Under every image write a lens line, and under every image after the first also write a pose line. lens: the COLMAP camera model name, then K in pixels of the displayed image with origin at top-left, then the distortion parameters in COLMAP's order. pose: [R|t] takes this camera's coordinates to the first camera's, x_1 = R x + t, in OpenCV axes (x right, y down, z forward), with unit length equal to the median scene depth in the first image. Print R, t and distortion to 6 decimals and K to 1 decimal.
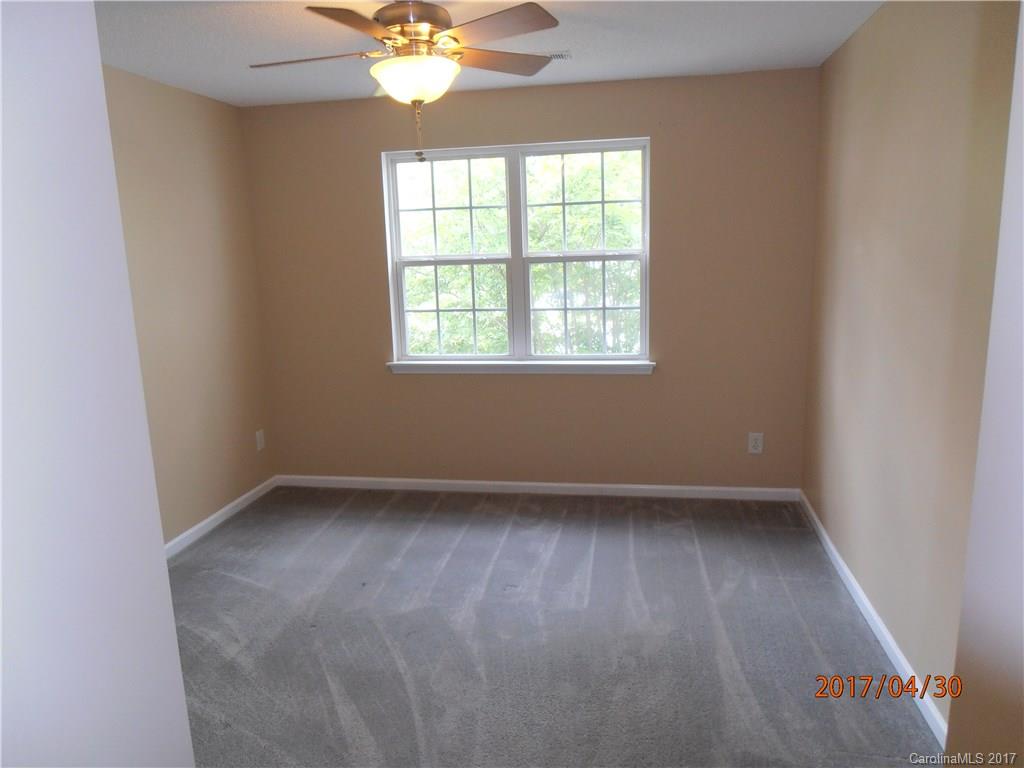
lens RADIAL K [[738.4, 0, 512.0], [0, 738.4, 384.0], [0, 0, 1]] dist [-0.007137, -0.001546]
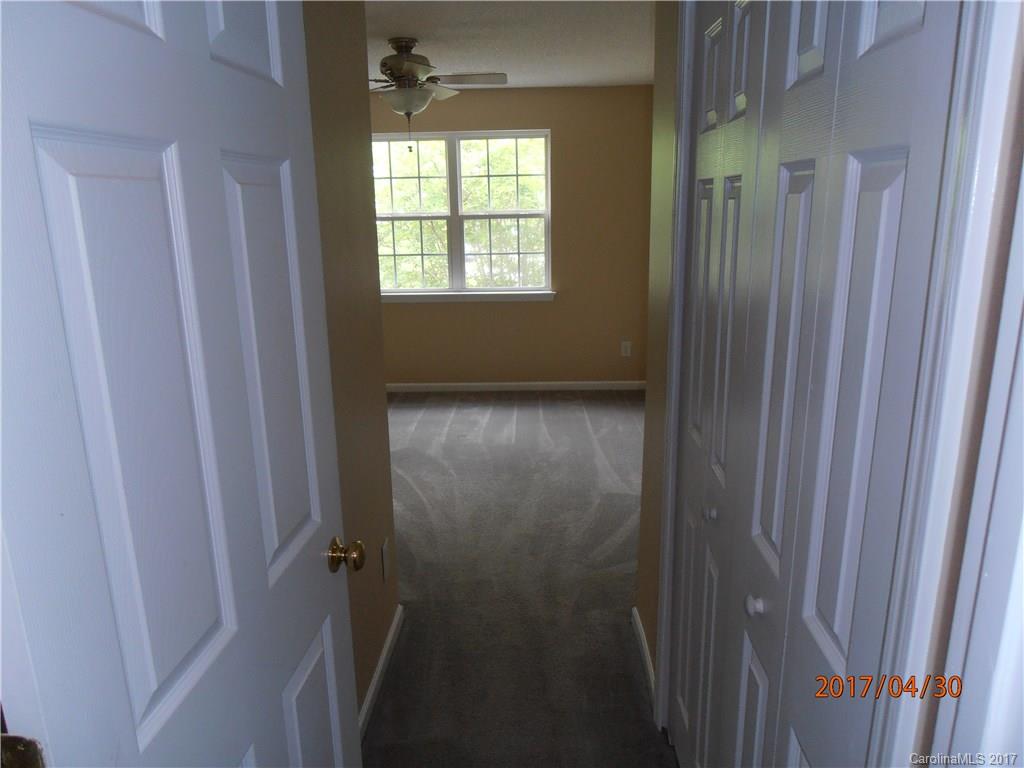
lens RADIAL K [[720.7, 0, 512.0], [0, 720.7, 384.0], [0, 0, 1]] dist [-0.005887, -0.000482]
pose [[0.991267, -0.020482, 0.130266, -0.070928], [0.013868, 0.998578, 0.051480, 0.075017], [-0.131135, -0.049224, 0.990142, -0.355990]]
